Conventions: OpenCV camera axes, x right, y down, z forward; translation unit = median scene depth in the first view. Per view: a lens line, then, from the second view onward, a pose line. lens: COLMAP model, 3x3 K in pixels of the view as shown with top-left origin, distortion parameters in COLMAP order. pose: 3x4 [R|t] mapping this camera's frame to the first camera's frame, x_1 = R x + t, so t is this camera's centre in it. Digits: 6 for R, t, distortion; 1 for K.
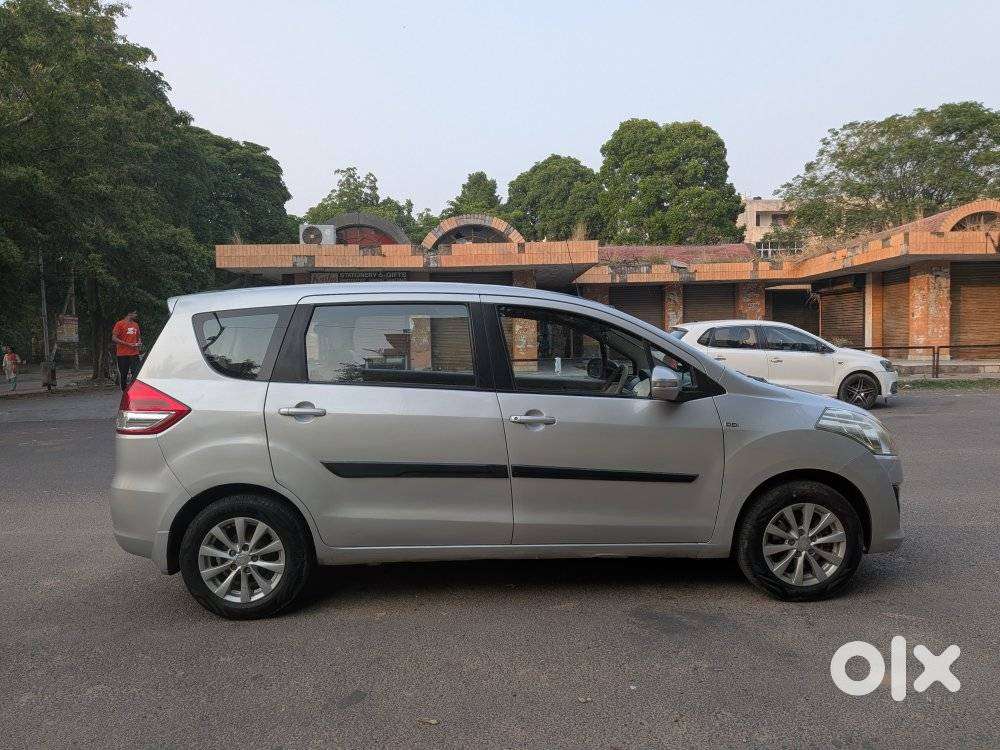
lens RADIAL K [[738.4, 0, 499.7], [0, 738.4, 377.9], [0, 0, 1]] dist [0.015030, -0.027387]
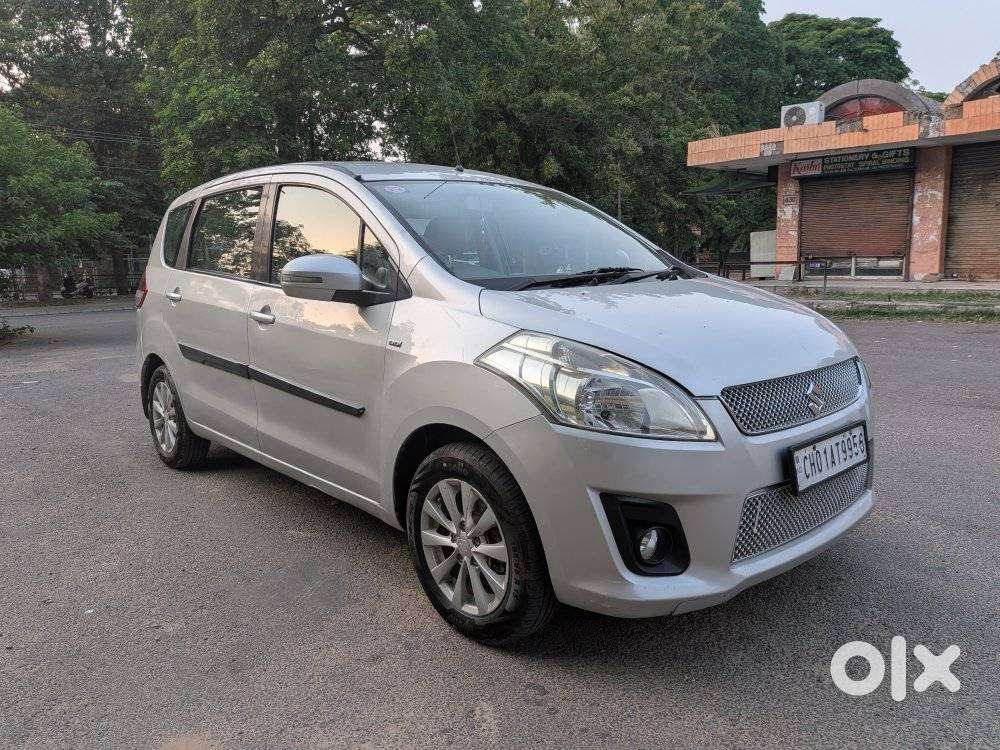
lens RADIAL K [[738.4, 0, 496.4], [0, 738.4, 370.2], [0, 0, 1]] dist [0.015030, -0.027387]
pose [[0.642644, 0.111858, -0.757956, 0.197536], [-0.024351, 0.991767, 0.125718, 0.001059], [0.765778, -0.062335, 0.640077, 0.145363]]
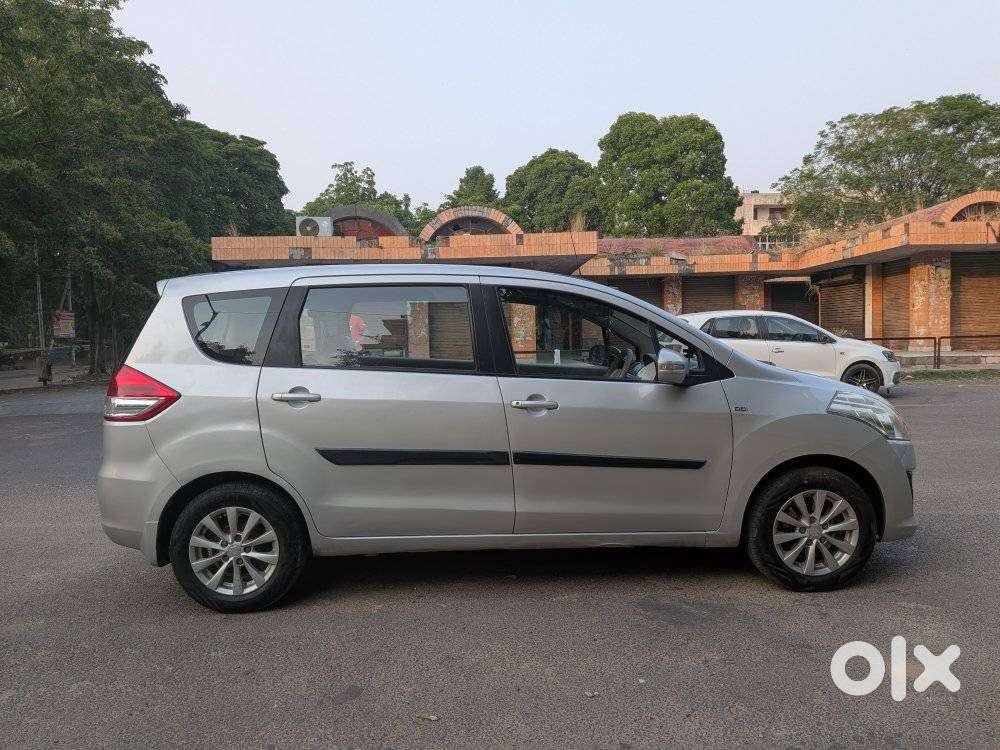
lens RADIAL K [[738.4, 0, 499.0], [0, 738.4, 370.9], [0, 0, 1]] dist [0.015030, -0.027387]
pose [[0.999991, -0.004073, 0.001506, -0.000706], [0.004077, 0.999988, -0.002668, 0.003304], [-0.001495, 0.002674, 0.999995, 0.007295]]
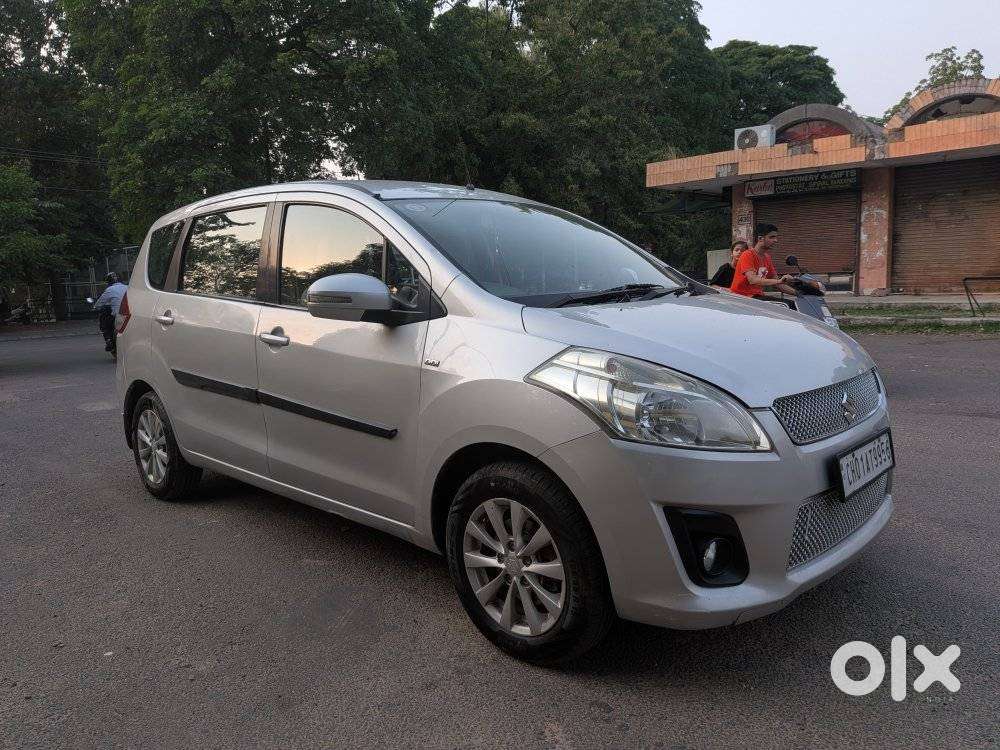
lens RADIAL K [[738.4, 0, 504.1], [0, 738.4, 377.9], [0, 0, 1]] dist [0.015030, -0.027387]
pose [[0.710076, 0.083824, -0.699118, 0.184100], [-0.011846, 0.994170, 0.107170, 0.001991], [0.704025, -0.067817, 0.706929, 0.131768]]
